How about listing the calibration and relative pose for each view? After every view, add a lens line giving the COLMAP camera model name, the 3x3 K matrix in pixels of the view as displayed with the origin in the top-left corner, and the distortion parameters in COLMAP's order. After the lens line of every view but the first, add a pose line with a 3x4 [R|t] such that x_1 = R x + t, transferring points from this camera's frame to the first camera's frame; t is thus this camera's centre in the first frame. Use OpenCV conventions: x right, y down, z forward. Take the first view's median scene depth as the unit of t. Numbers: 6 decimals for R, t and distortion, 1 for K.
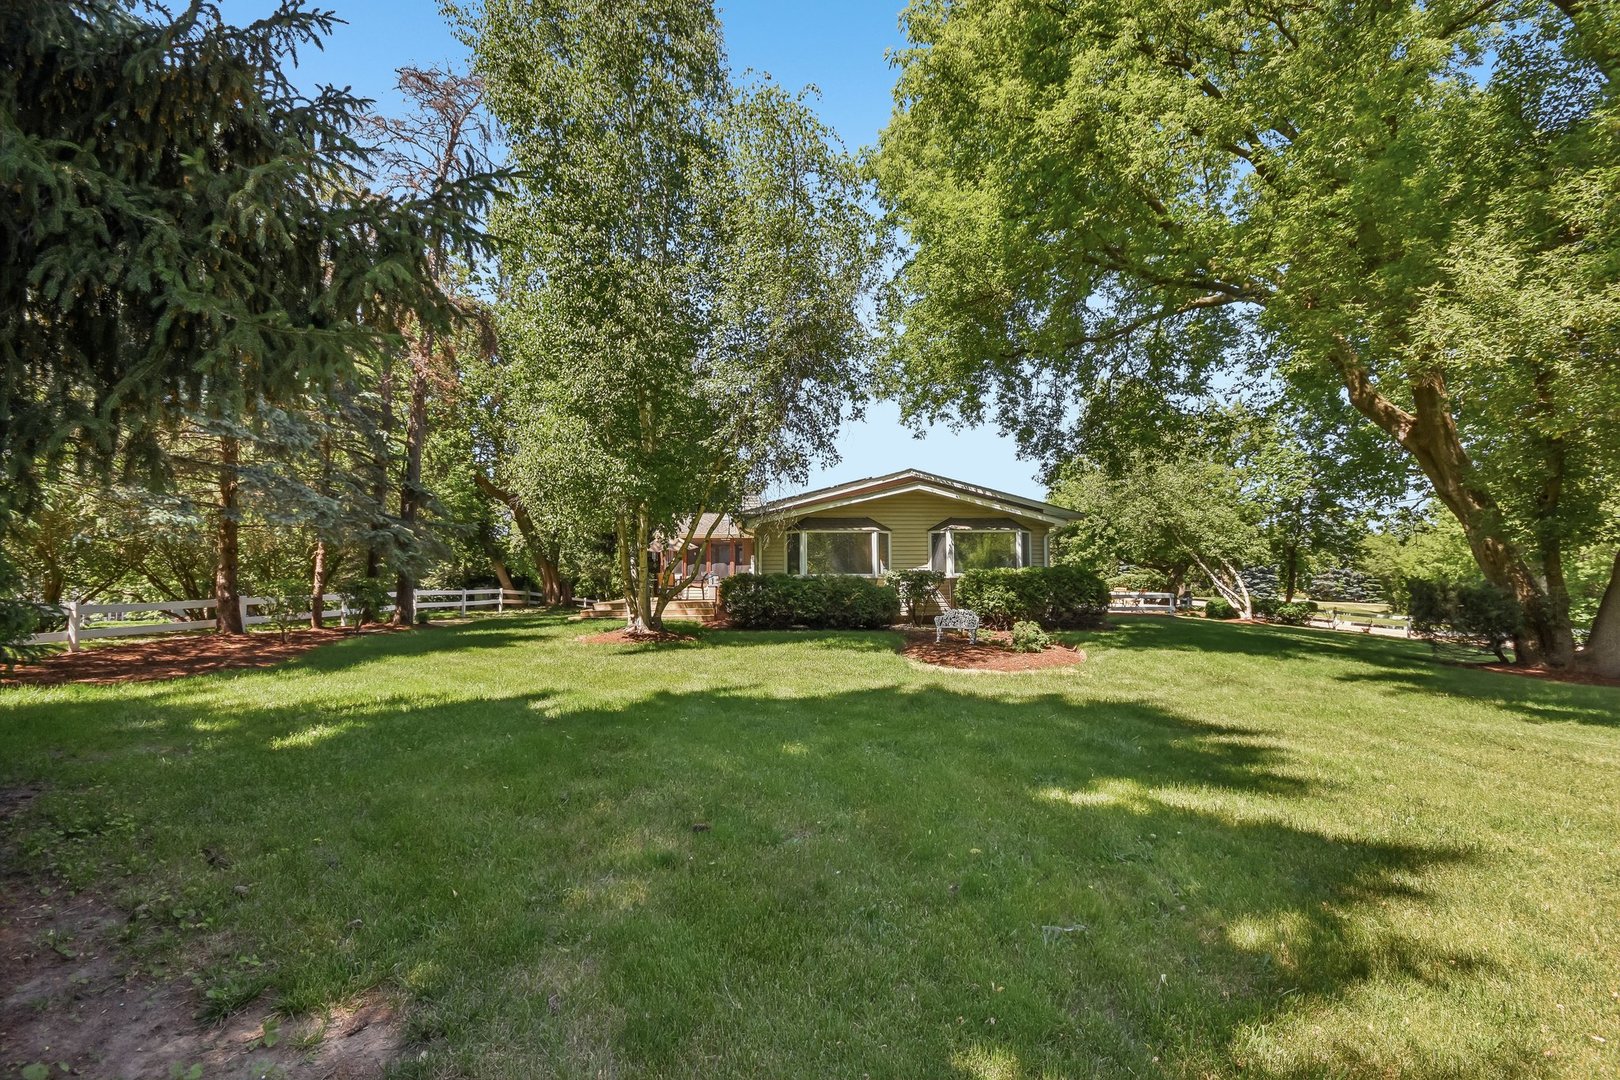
lens RADIAL K [[709.1, 0, 808.6], [0, 709.1, 546.7], [0, 0, 1]] dist [-0.020534, -0.002127]
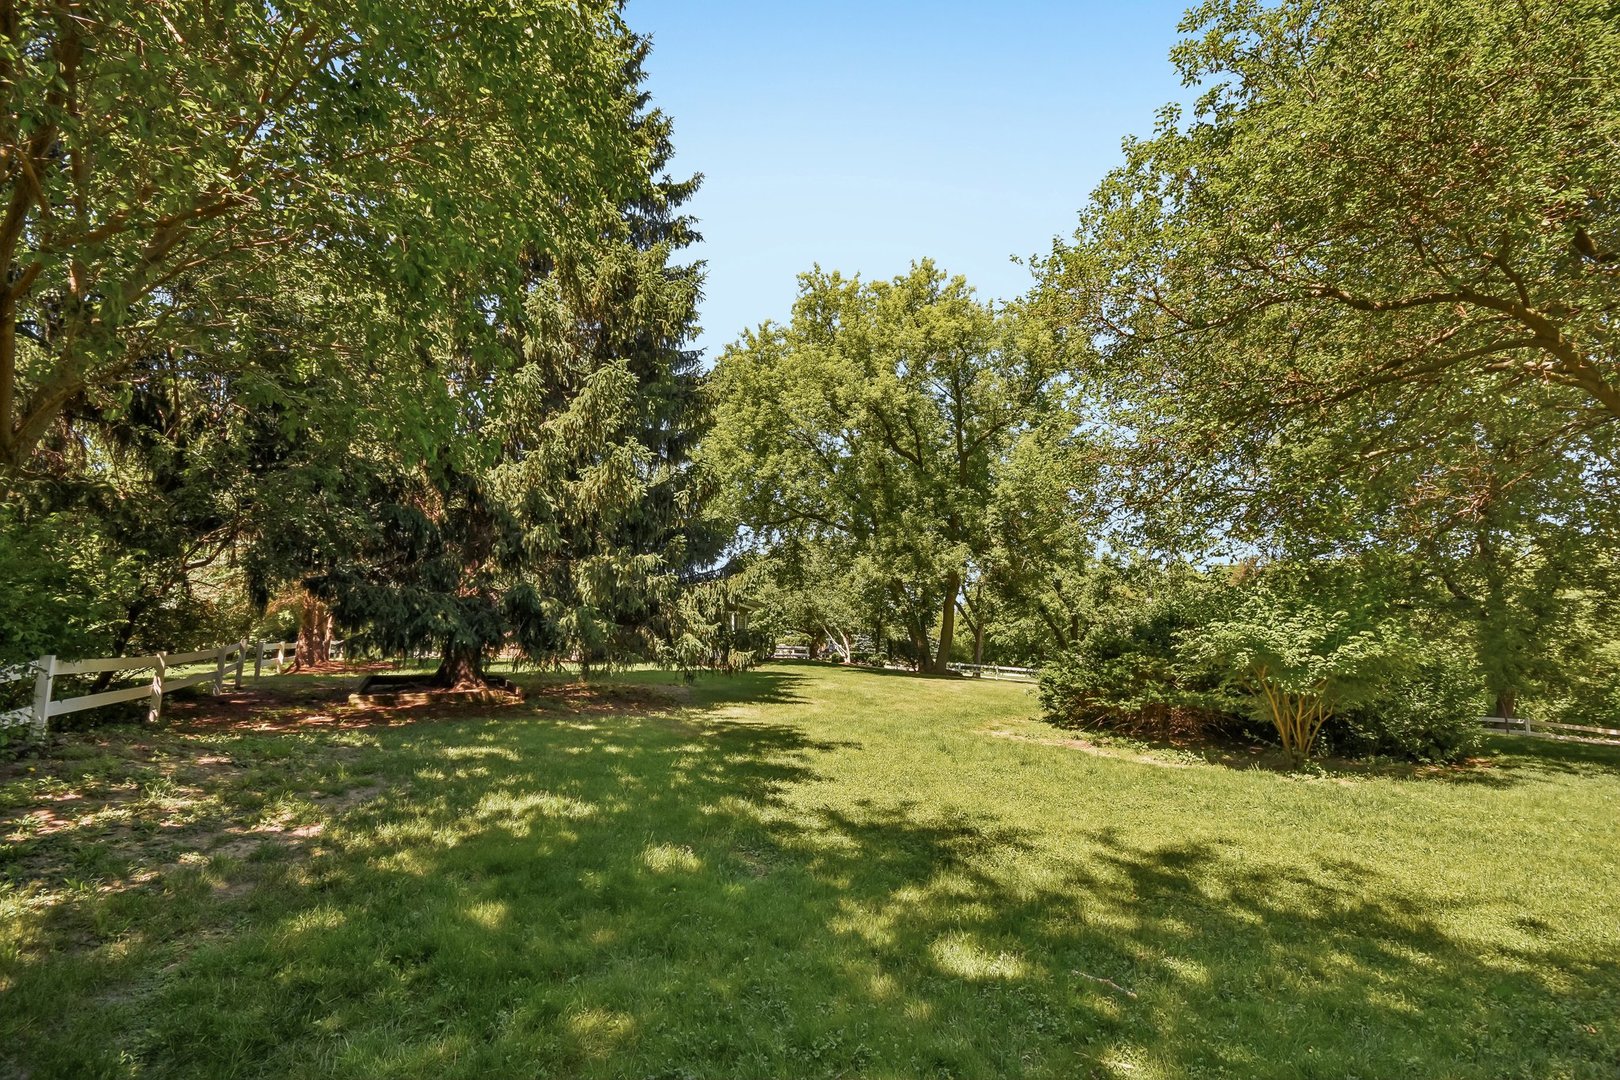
lens RADIAL K [[709.1, 0, 809.1], [0, 709.1, 539.5], [0, 0, 1]] dist [-0.020534, -0.002127]
pose [[0.903533, 0.067311, 0.423200, -0.236718], [-0.026106, 0.994398, -0.102424, -0.019172], [-0.427723, 0.081496, 0.900228, -0.576543]]
